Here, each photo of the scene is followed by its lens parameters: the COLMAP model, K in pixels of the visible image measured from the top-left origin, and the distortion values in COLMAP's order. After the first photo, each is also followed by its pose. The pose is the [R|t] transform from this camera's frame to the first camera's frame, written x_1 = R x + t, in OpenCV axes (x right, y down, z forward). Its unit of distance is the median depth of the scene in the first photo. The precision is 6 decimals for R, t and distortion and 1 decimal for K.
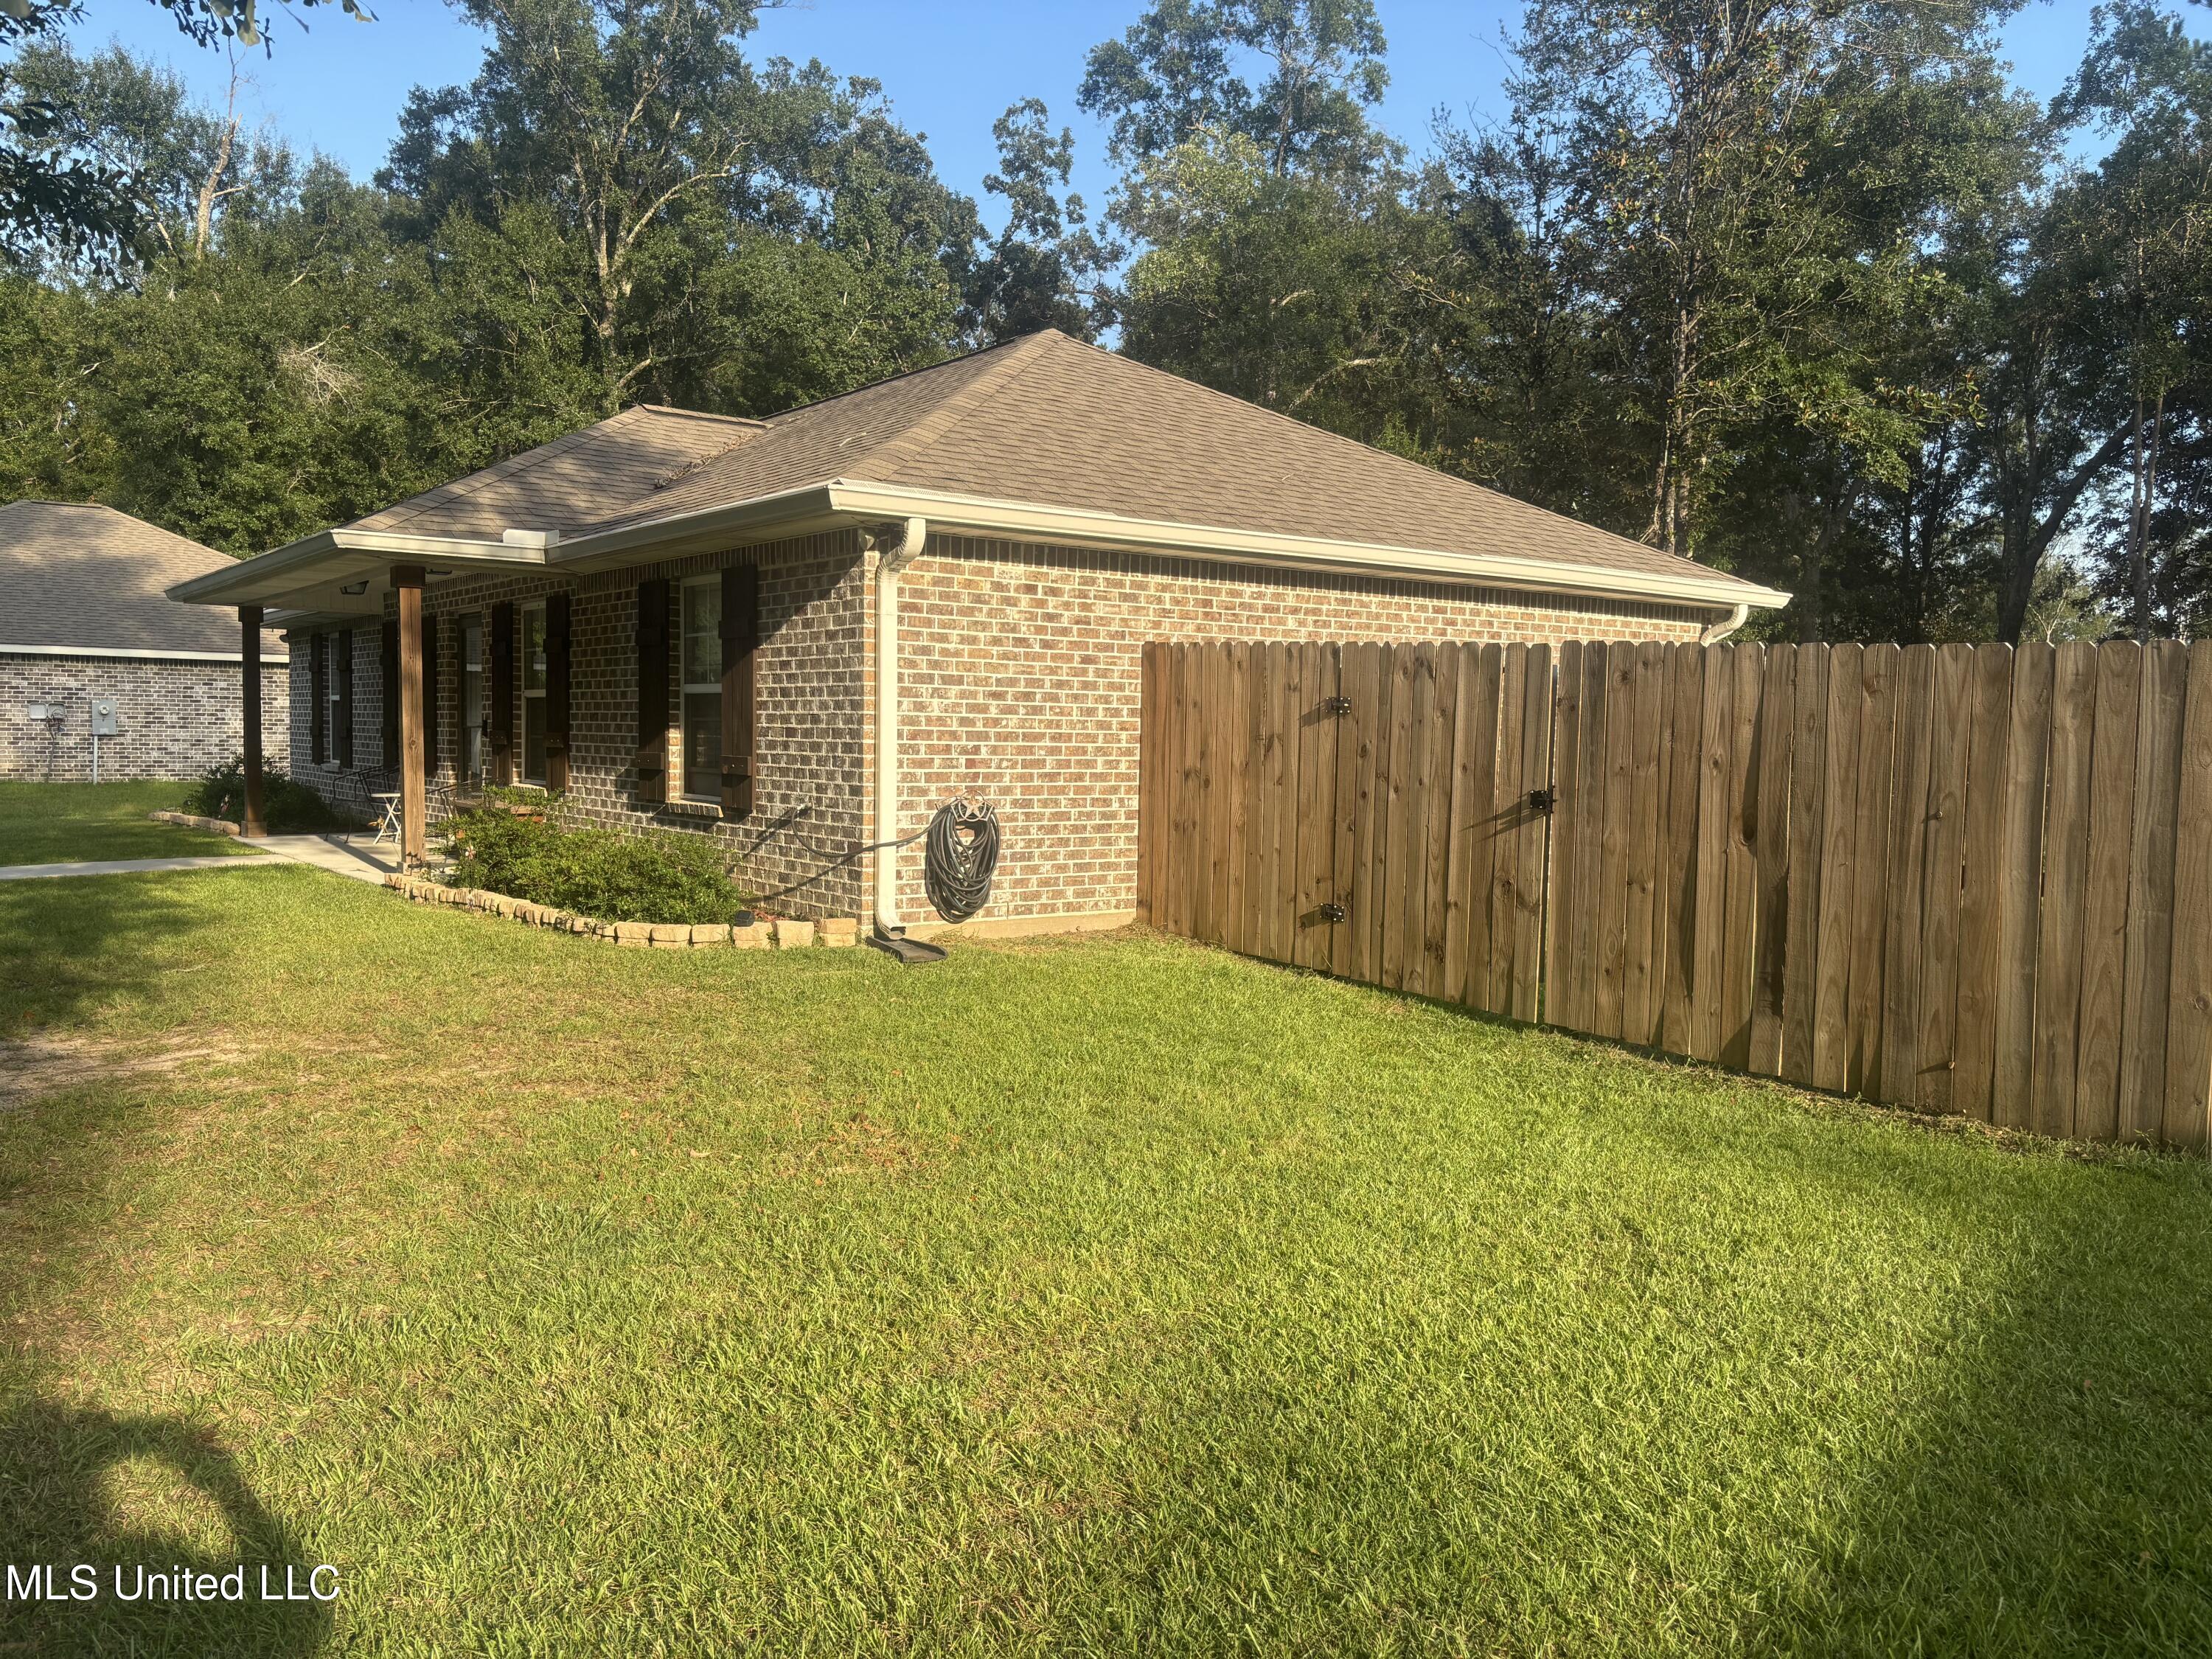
lens RADIAL K [[1669.9, 0, 1106.9], [0, 1669.9, 826.6], [0, 0, 1]] dist [0.051331, -0.059653]
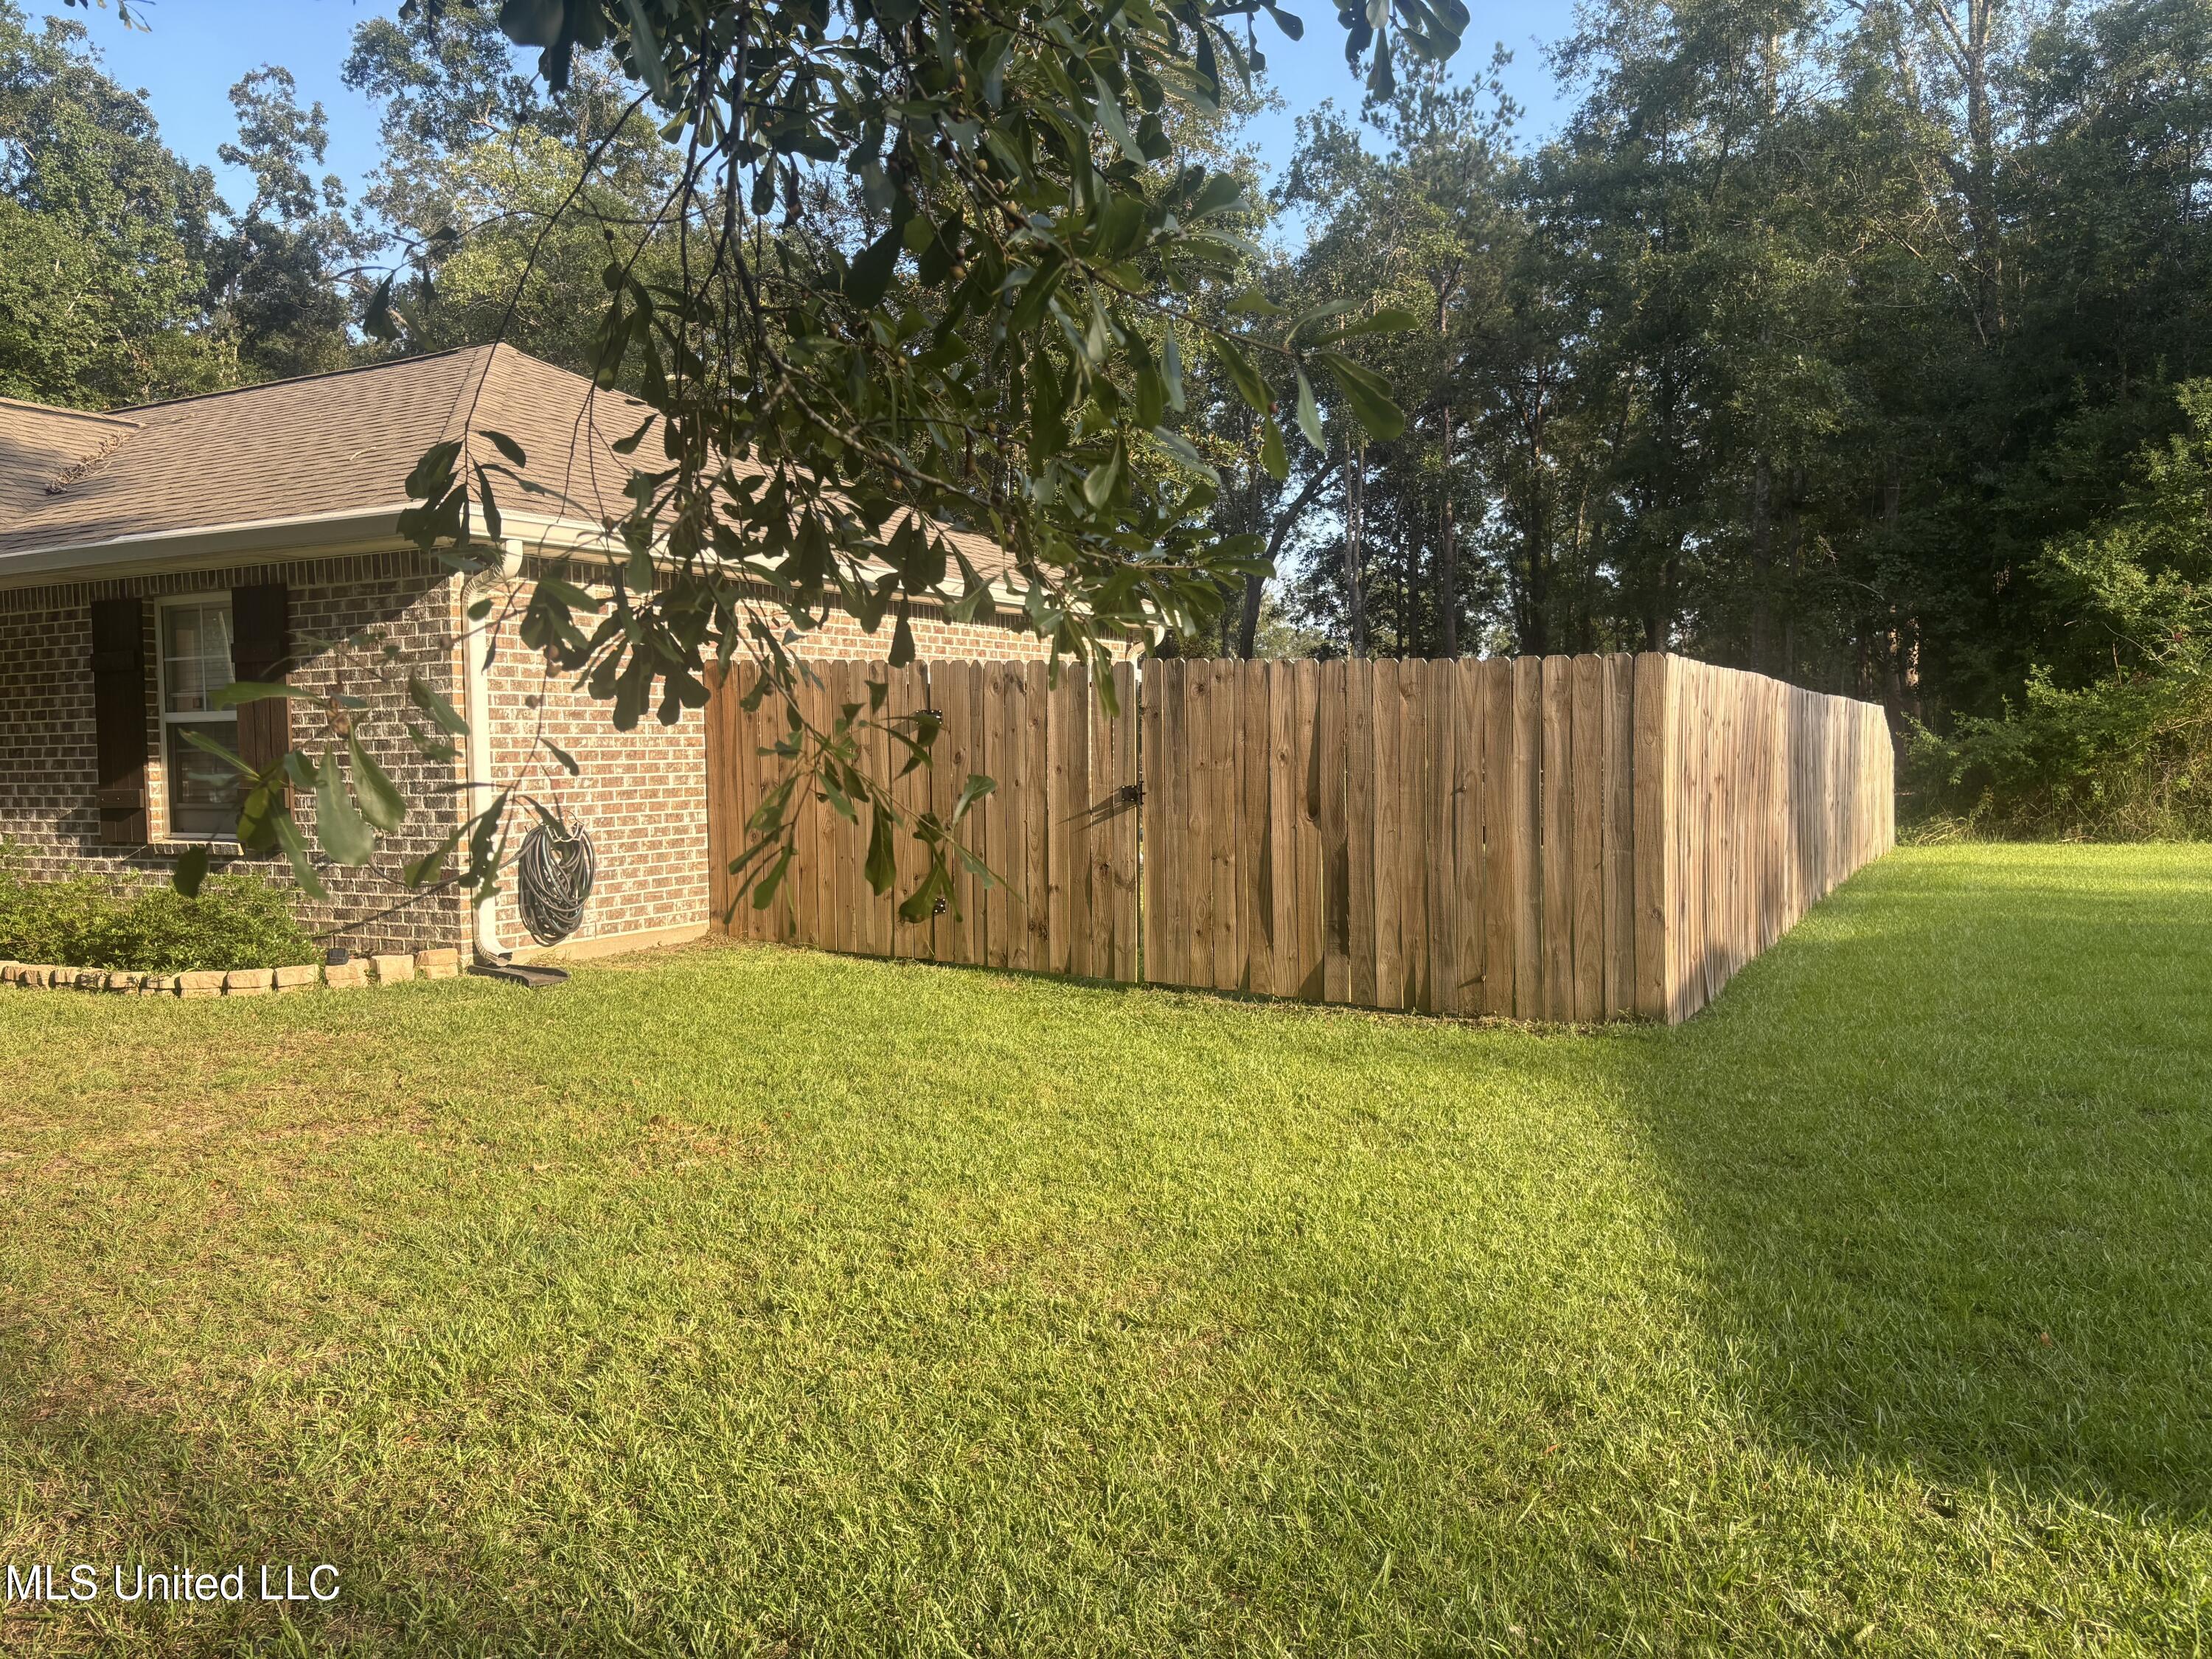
lens RADIAL K [[1669.9, 0, 1092.9], [0, 1669.9, 825.6], [0, 0, 1]] dist [0.051331, -0.059653]
pose [[0.912216, -0.051652, 0.406440, -0.190093], [0.055245, 0.998469, 0.002897, 0.001408], [-0.405967, 0.019811, 0.913673, -0.045231]]
